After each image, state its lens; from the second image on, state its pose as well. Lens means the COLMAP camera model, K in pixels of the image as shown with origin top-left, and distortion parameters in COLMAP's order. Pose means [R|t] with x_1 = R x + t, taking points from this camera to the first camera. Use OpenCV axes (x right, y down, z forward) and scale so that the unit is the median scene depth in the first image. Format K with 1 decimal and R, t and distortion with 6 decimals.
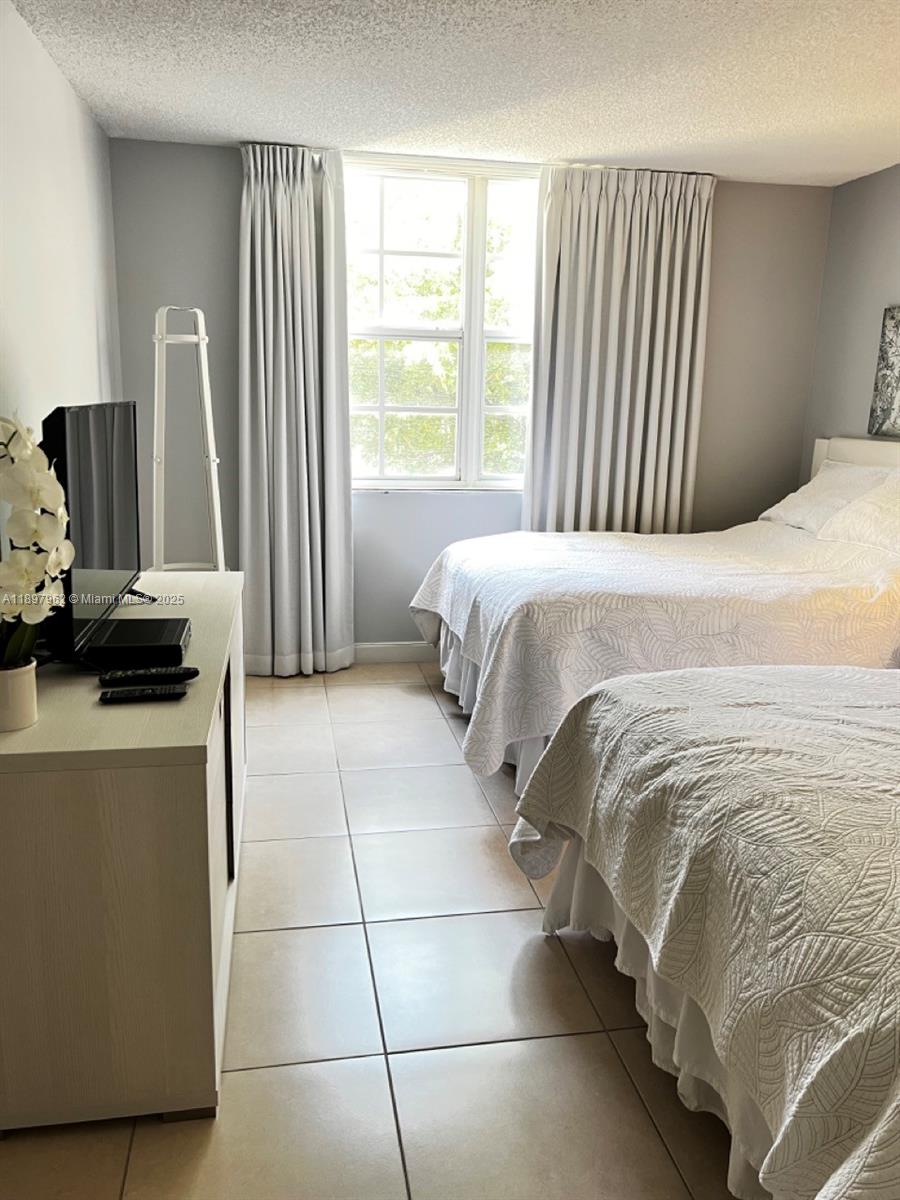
lens RADIAL K [[902.4, 0, 449.4], [0, 902.4, 598.9], [0, 0, 1]] dist [0.050024, -0.021077]
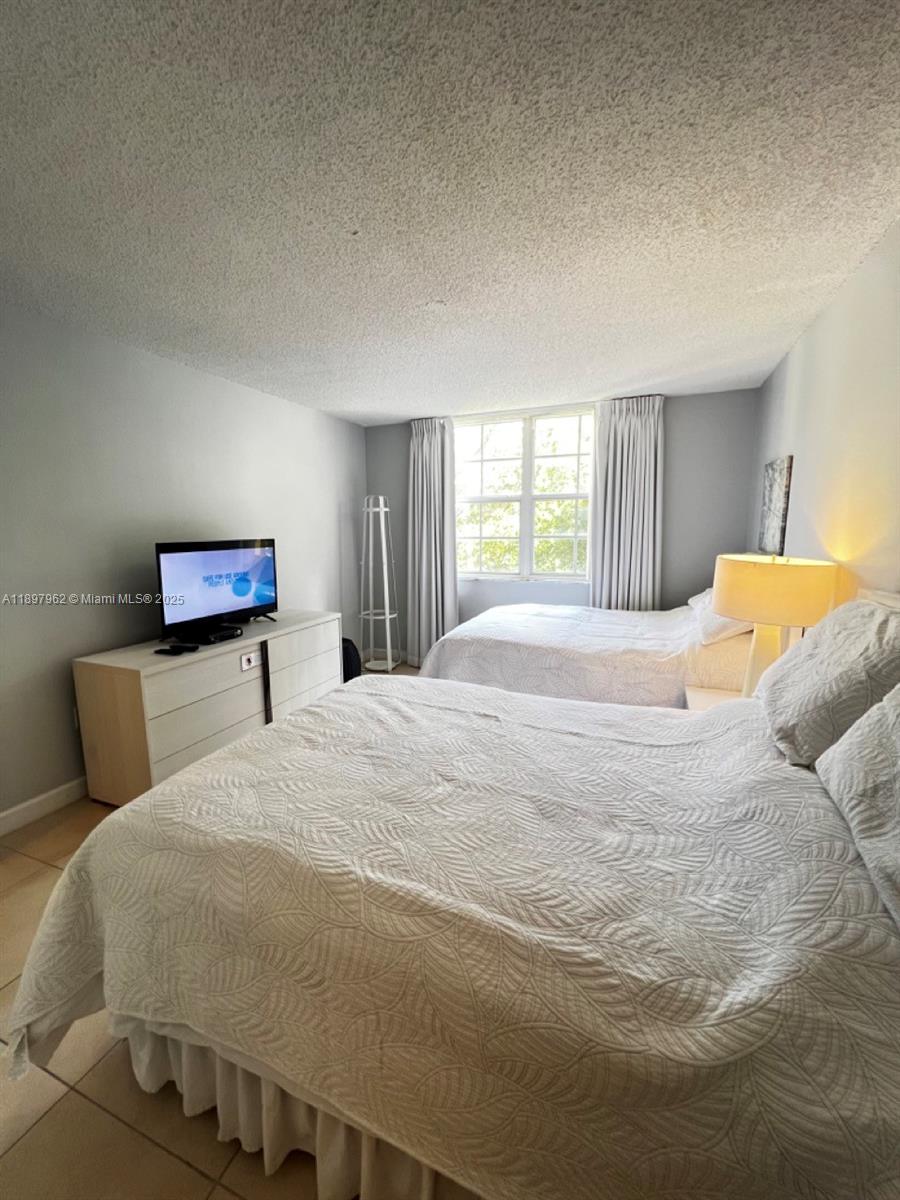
lens RADIAL K [[481.4, 0, 451.0], [0, 481.4, 593.9], [0, 0, 1]] dist [0.000086, -0.000025]
pose [[0.844221, 0.043539, -0.534223, 0.487106], [-0.091457, 0.993780, -0.063534, -0.019743], [0.528134, 0.102495, 0.842952, 0.114505]]
